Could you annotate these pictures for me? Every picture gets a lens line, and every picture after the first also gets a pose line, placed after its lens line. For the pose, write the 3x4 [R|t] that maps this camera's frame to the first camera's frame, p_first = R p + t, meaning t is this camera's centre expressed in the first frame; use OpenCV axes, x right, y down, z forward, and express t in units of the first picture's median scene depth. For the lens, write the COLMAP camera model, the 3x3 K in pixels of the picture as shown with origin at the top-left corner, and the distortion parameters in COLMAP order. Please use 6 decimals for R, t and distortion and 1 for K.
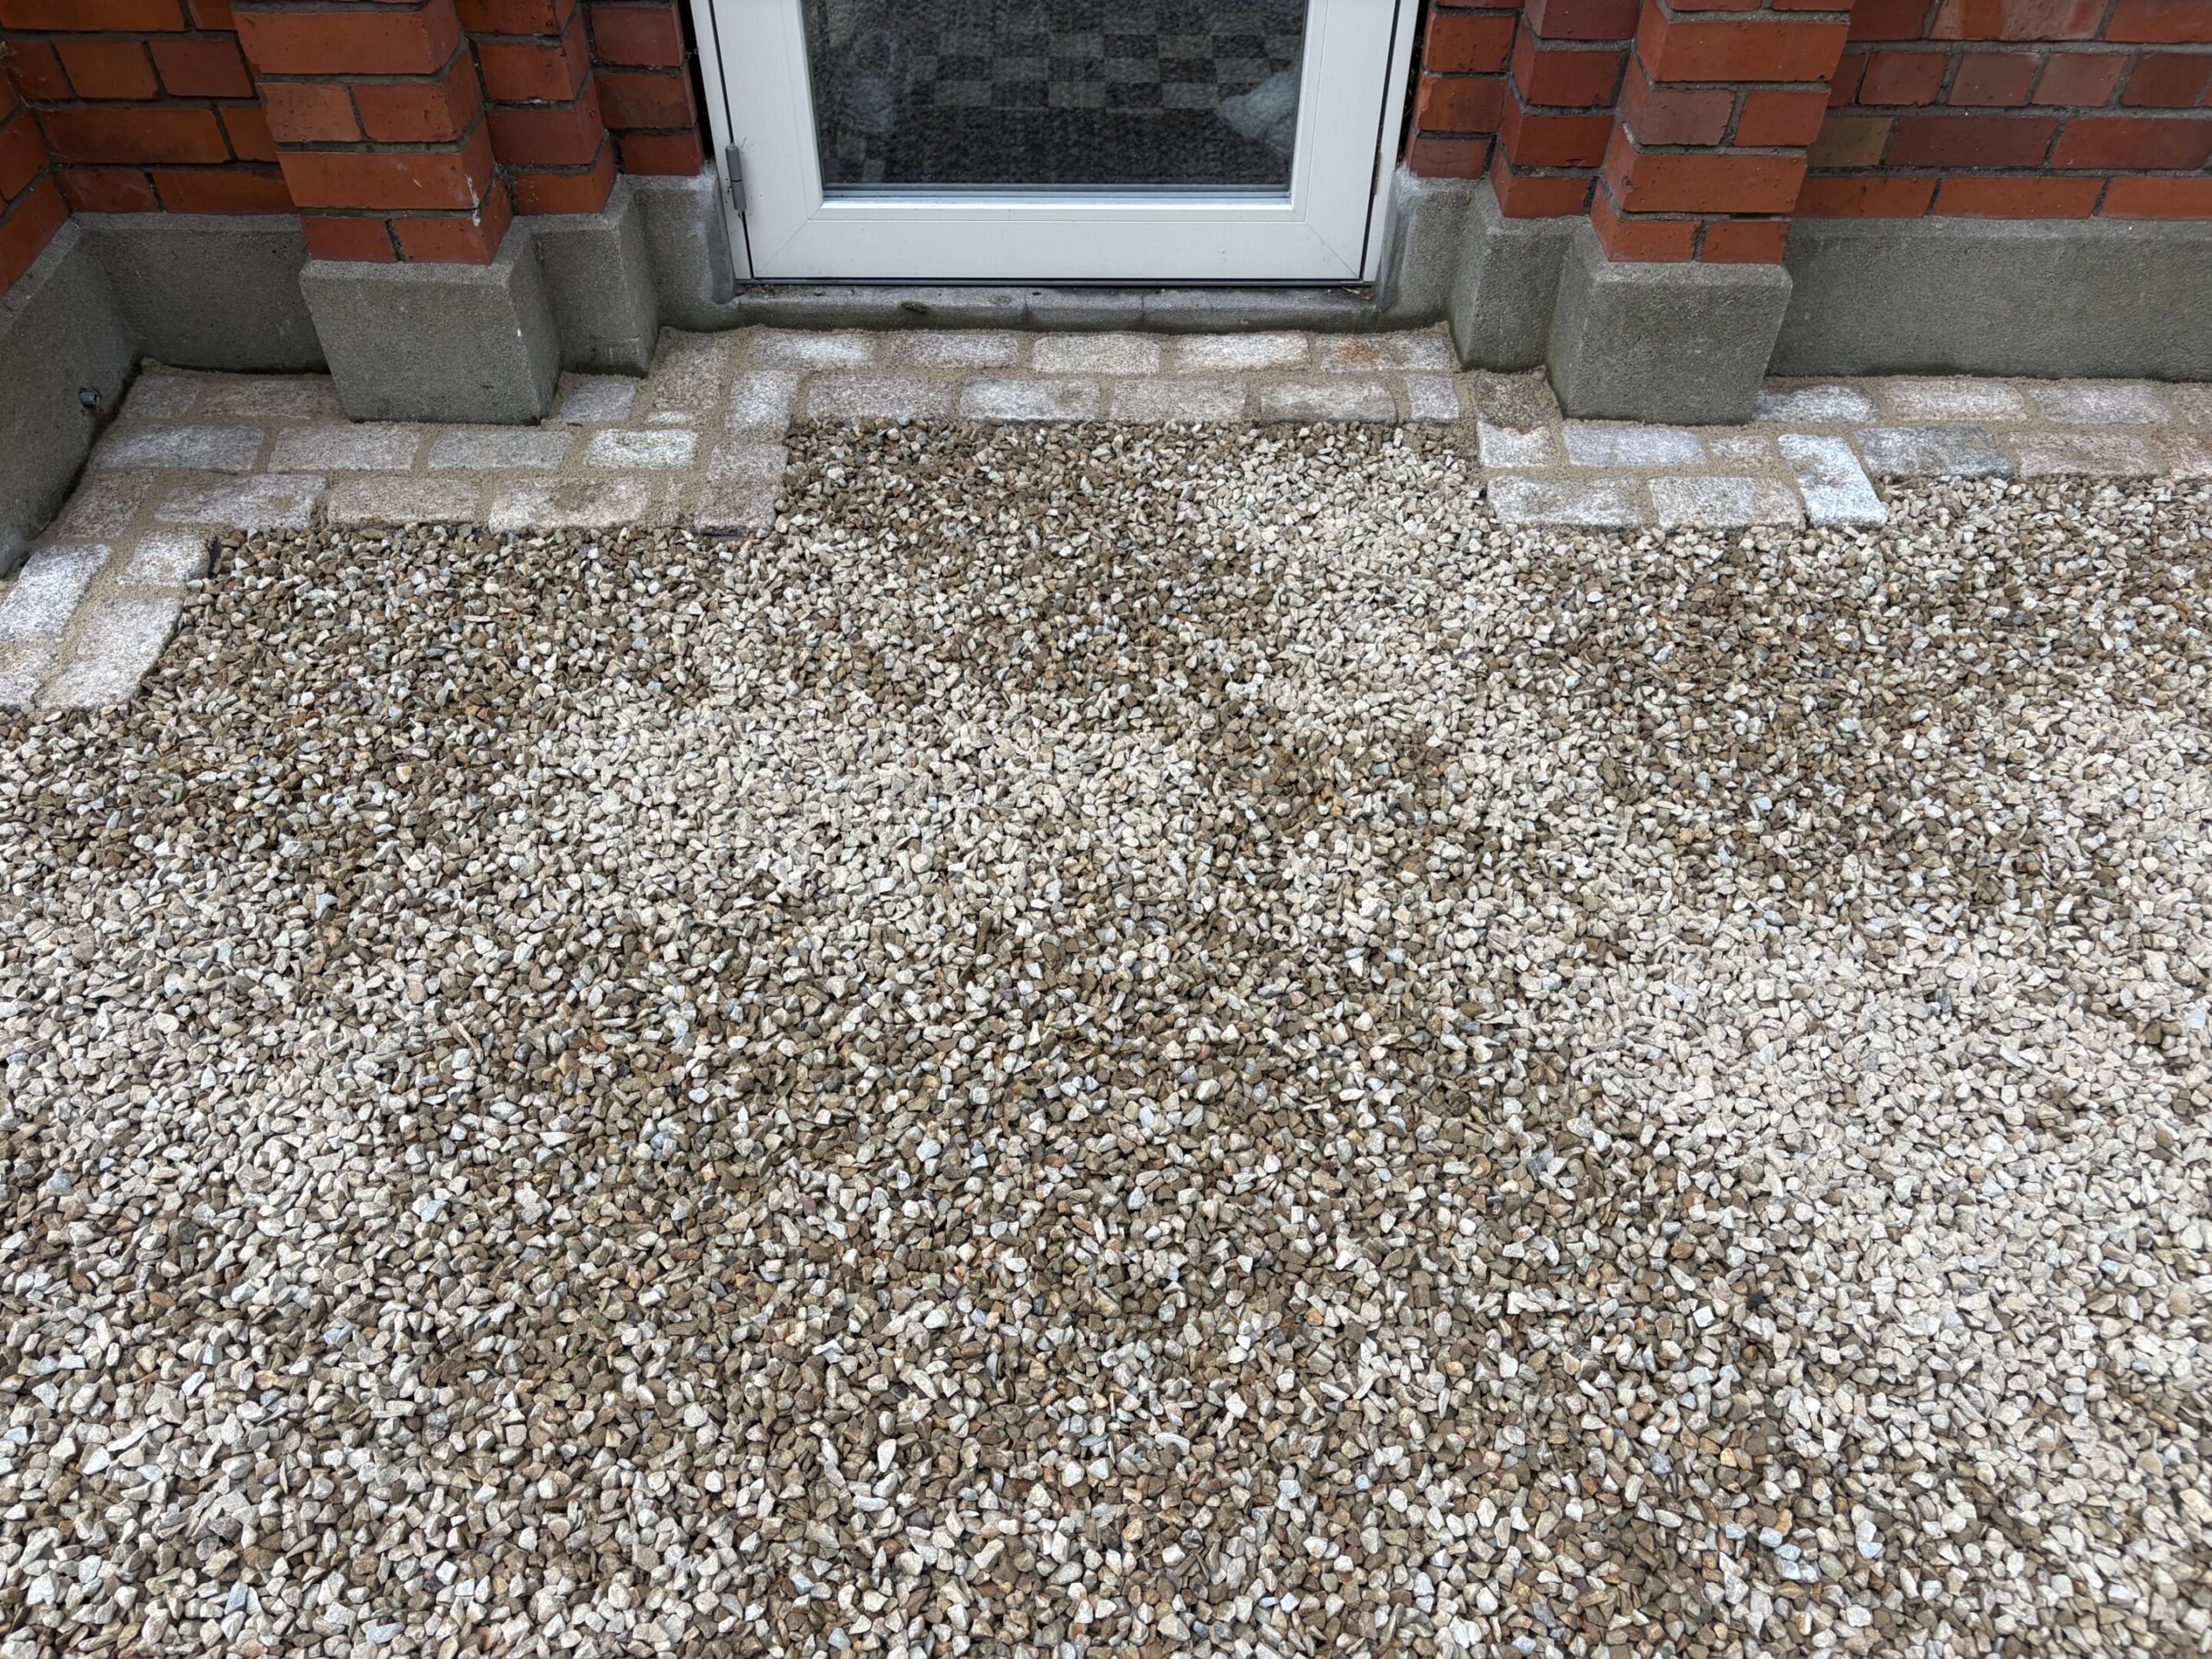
lens RADIAL K [[1668.5, 0, 1111.7], [0, 1668.5, 825.7], [0, 0, 1]] dist [0.057613, -0.056754]
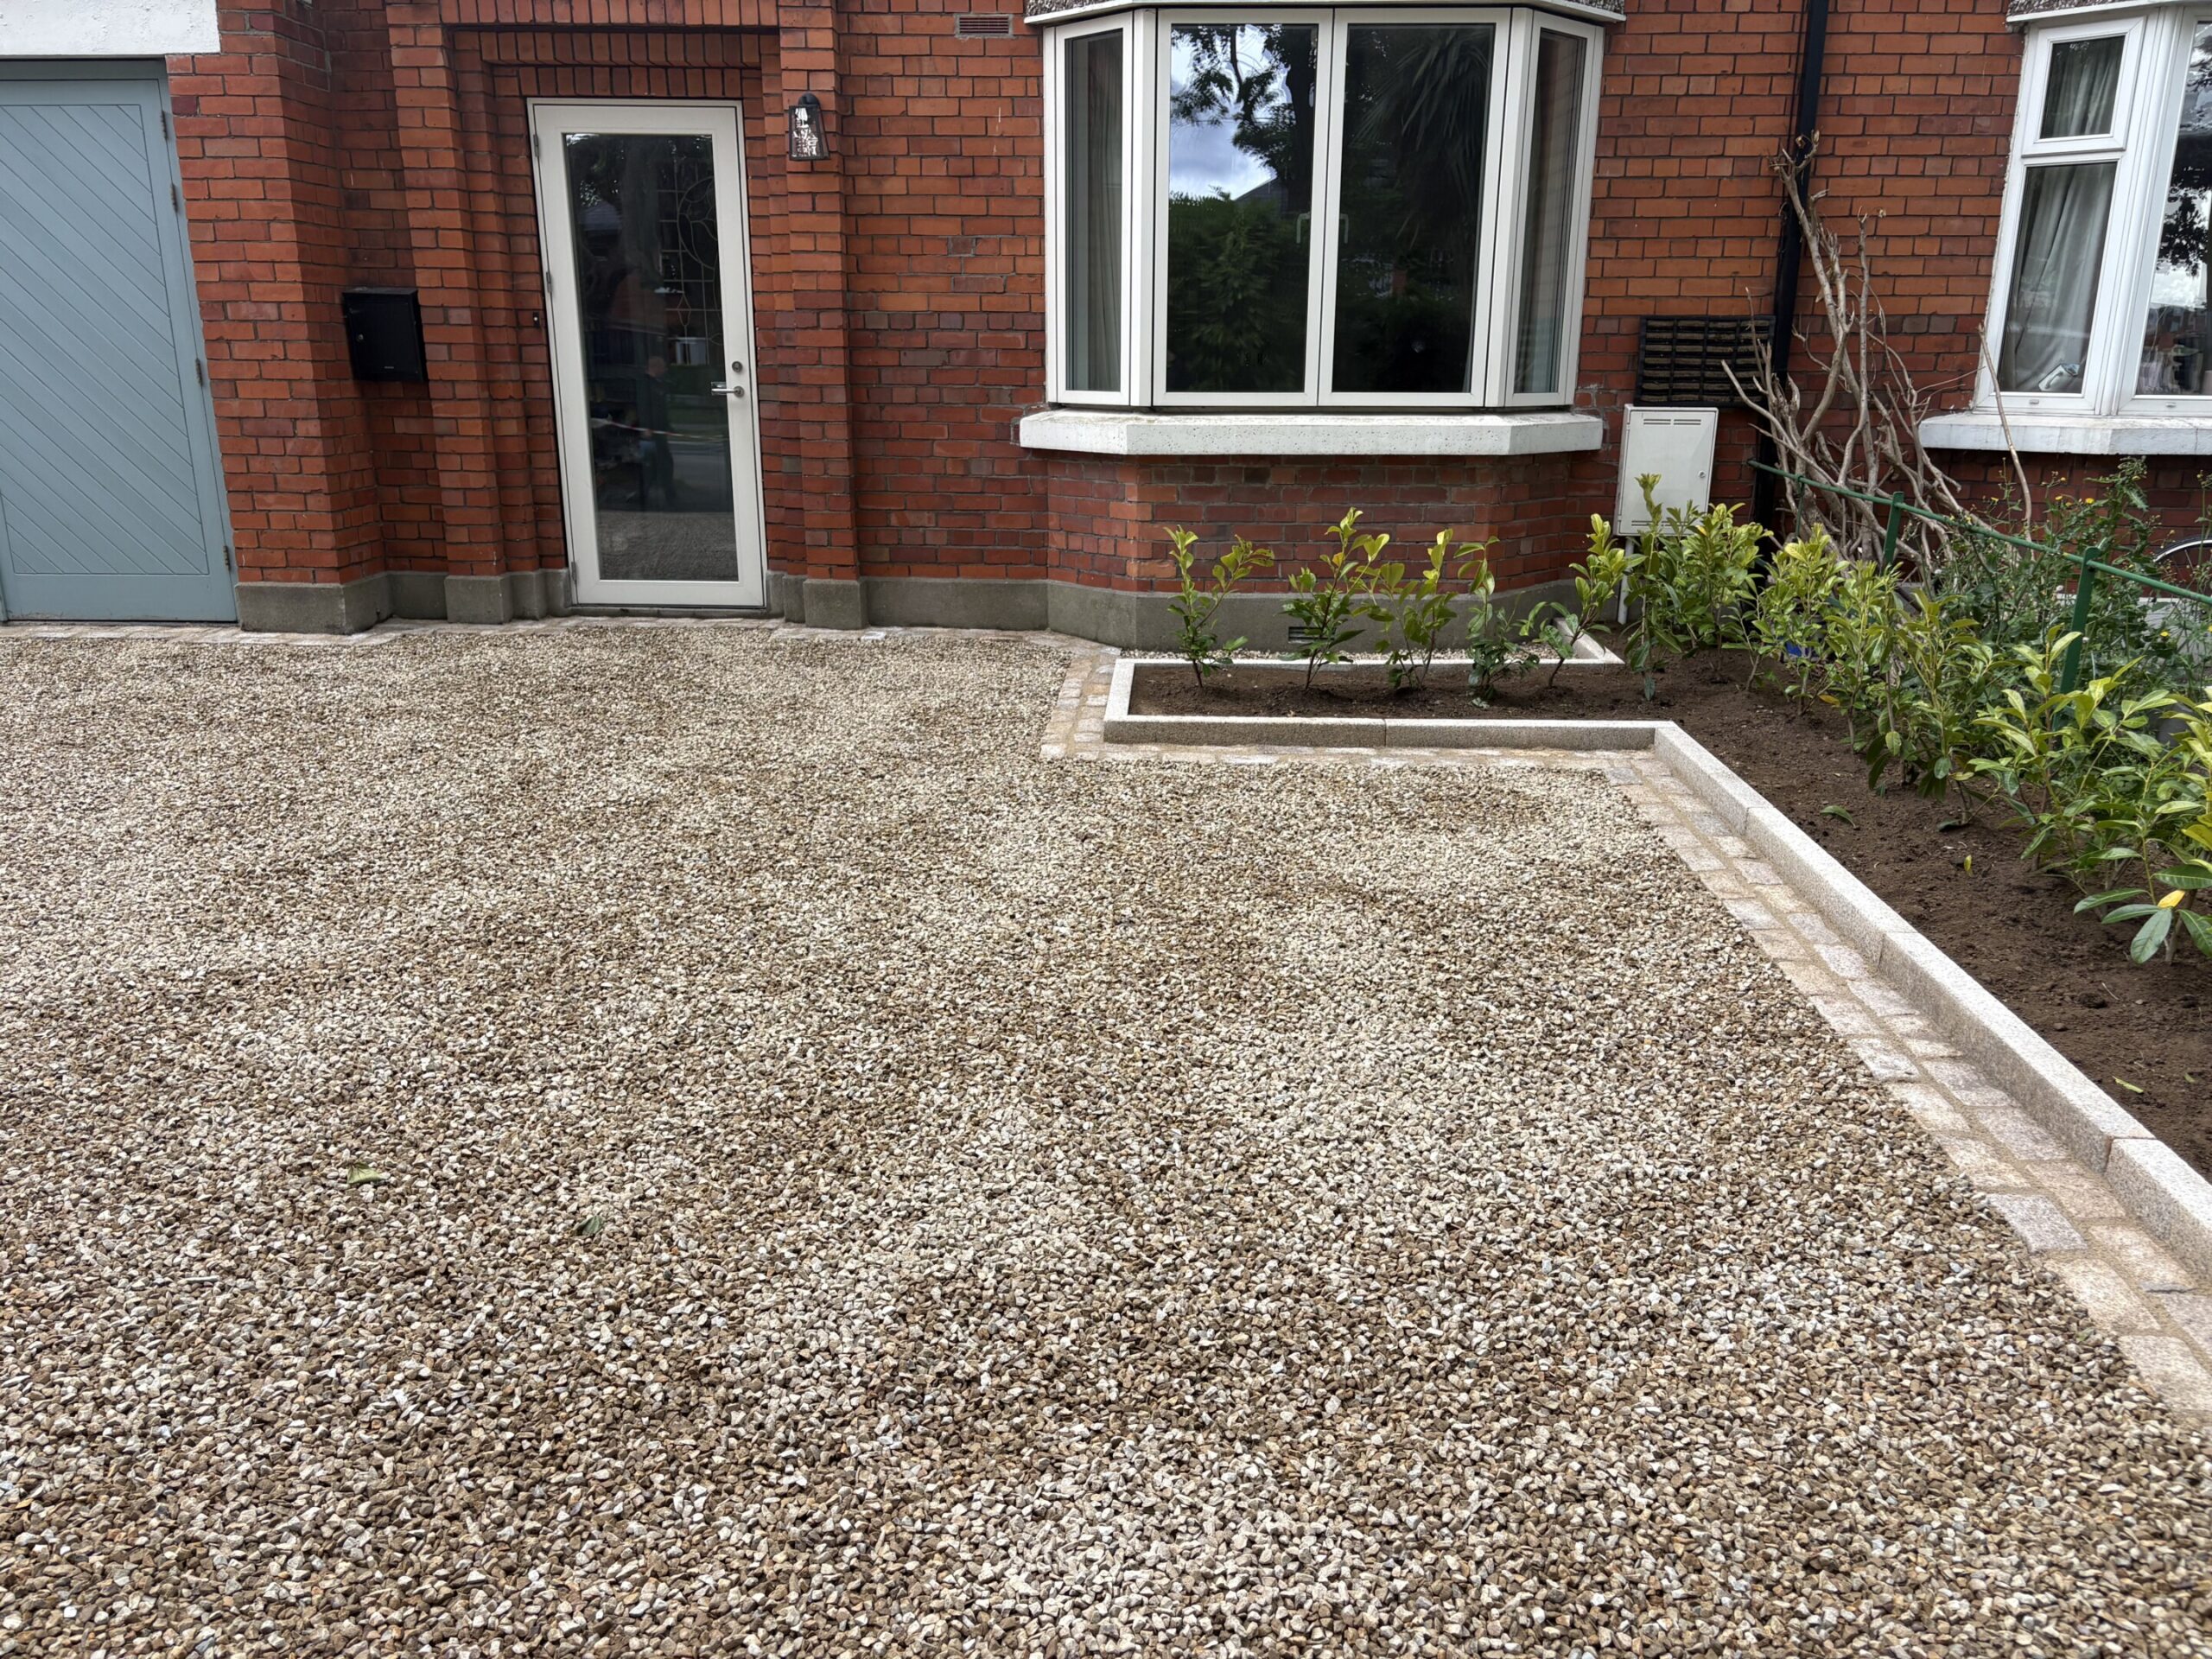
lens RADIAL K [[1668.5, 0, 1099.7], [0, 1668.5, 826.9], [0, 0, 1]] dist [0.057613, -0.056754]
pose [[0.999267, 0.011243, -0.036596, 0.971509], [-0.026946, 0.885581, -0.463703, 1.622171], [0.027196, 0.464349, 0.885235, -1.749523]]
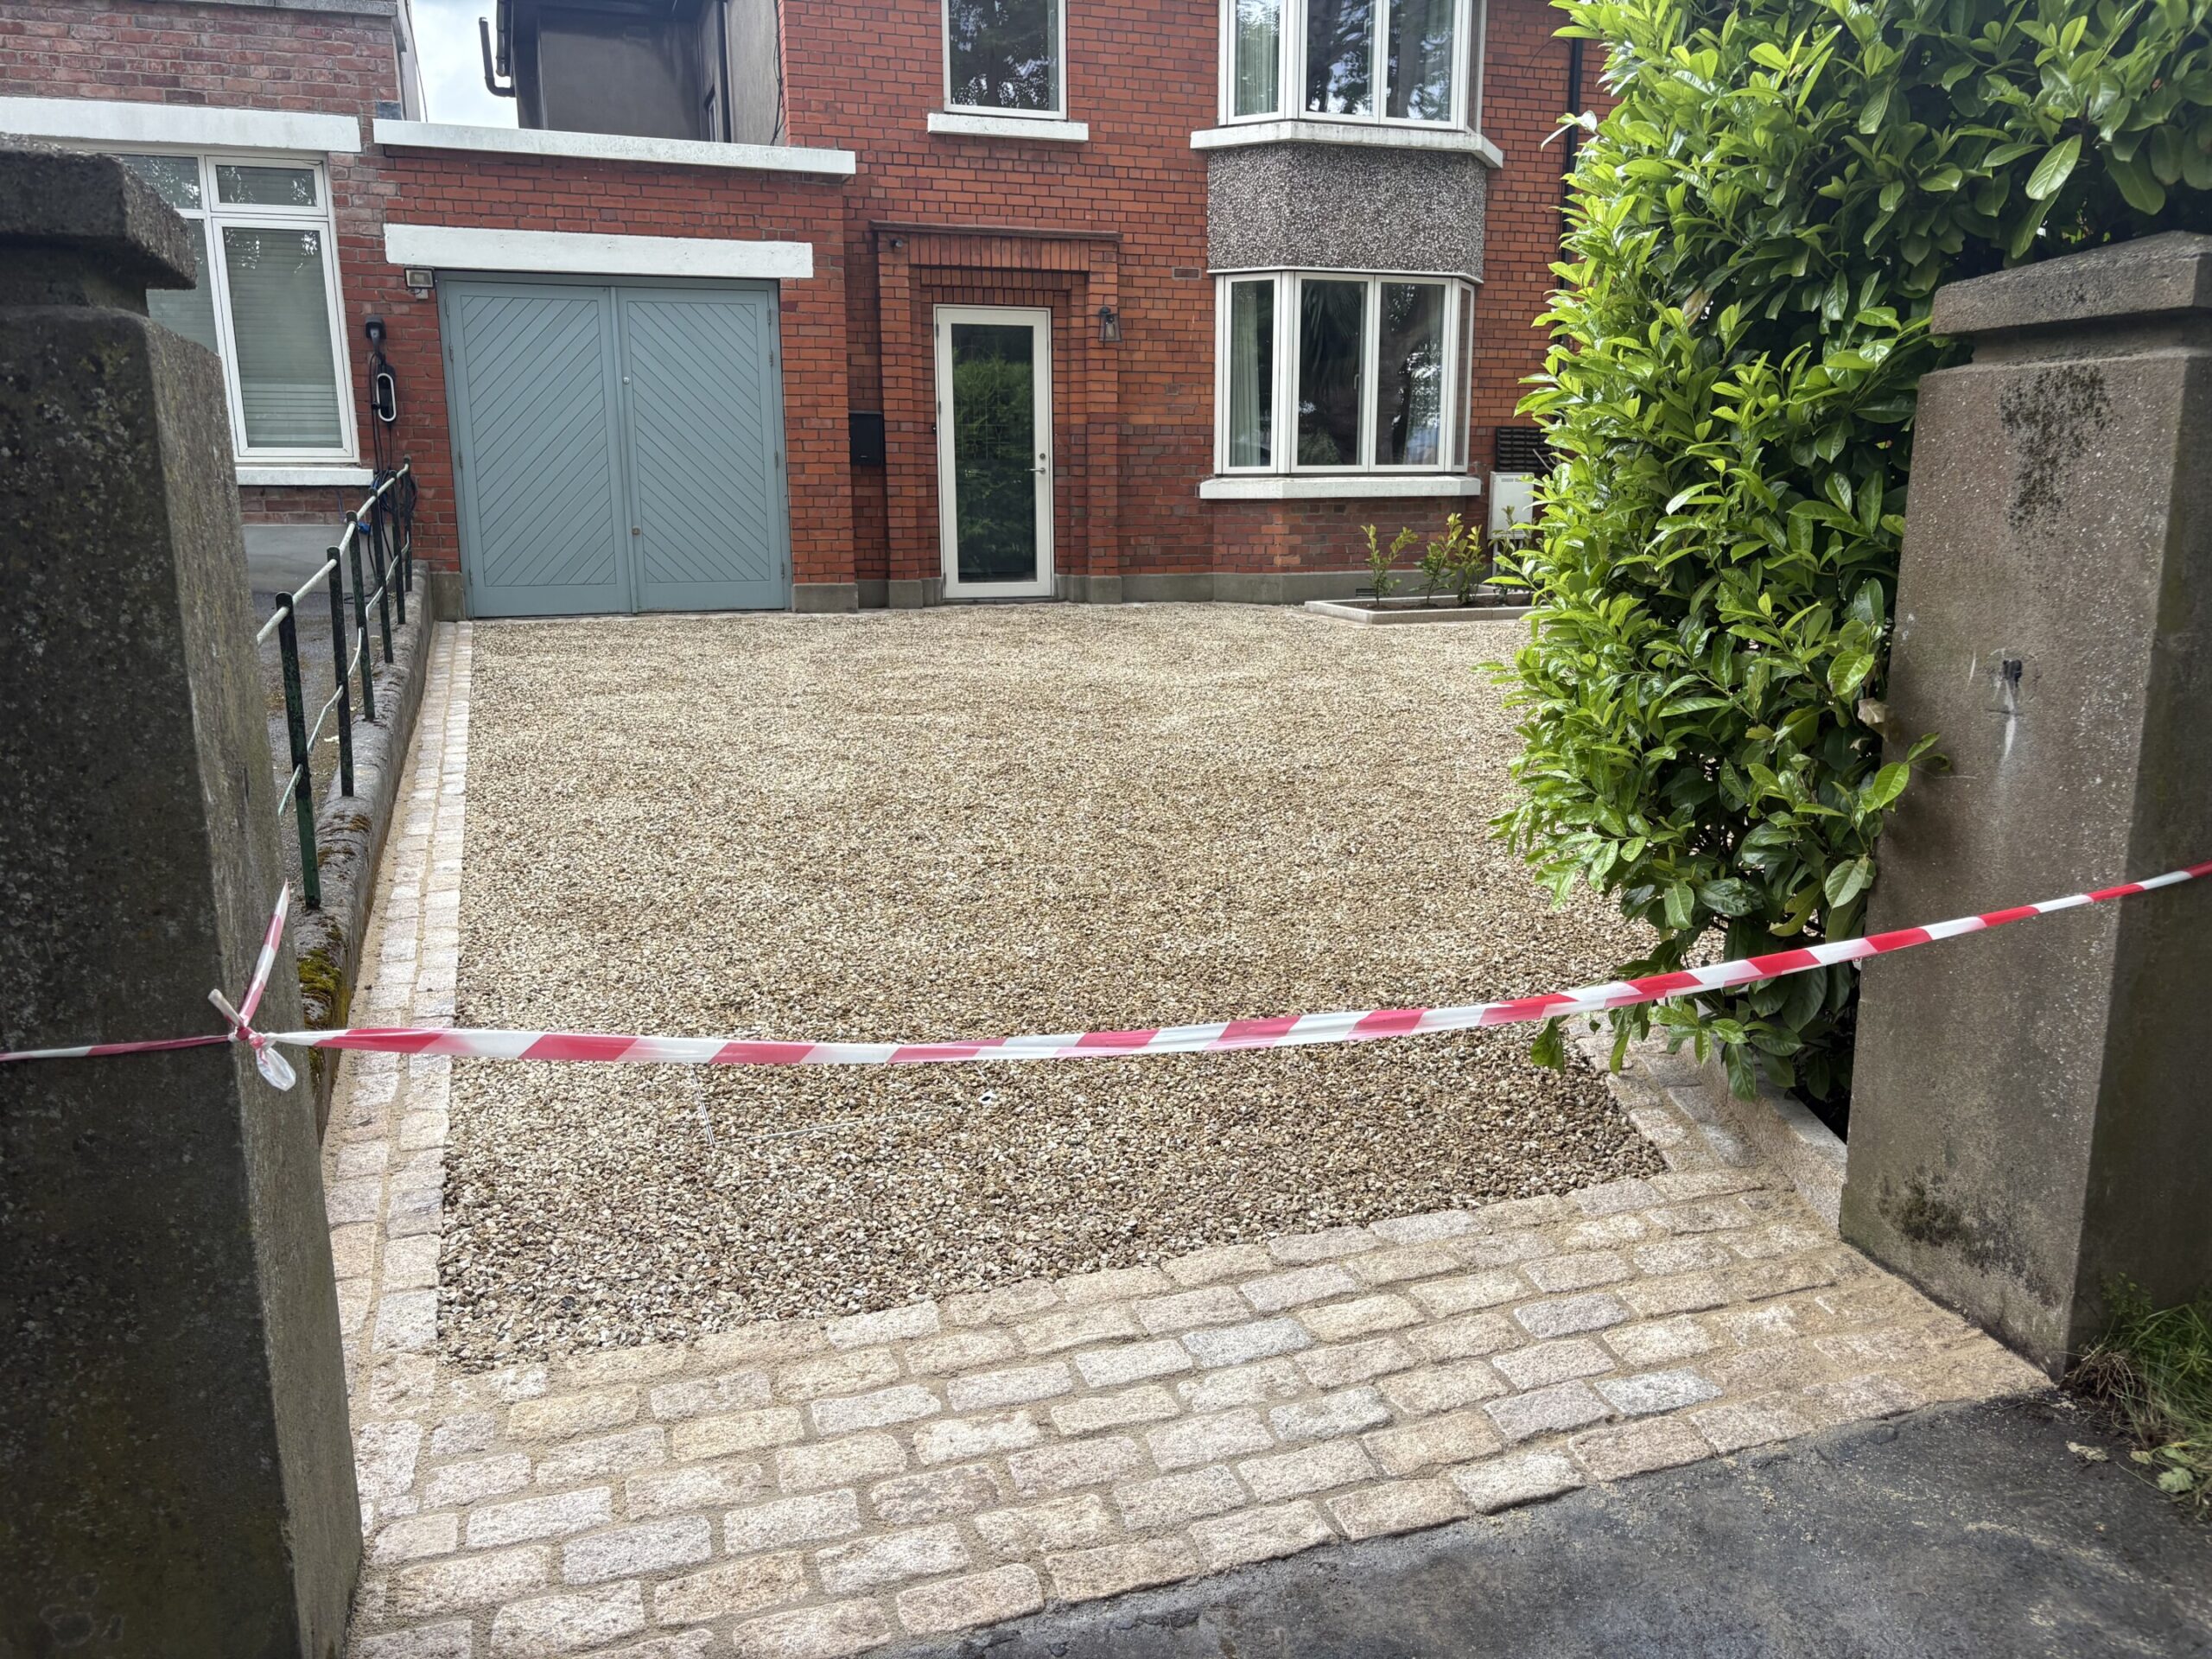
lens RADIAL K [[1668.5, 0, 1109.2], [0, 1668.5, 838.3], [0, 0, 1]] dist [0.057613, -0.056754]
pose [[0.945520, -0.075342, 0.316726, -1.555532], [0.229992, 0.843134, -0.486034, 3.234828], [-0.230423, 0.532399, 0.814528, -3.272524]]
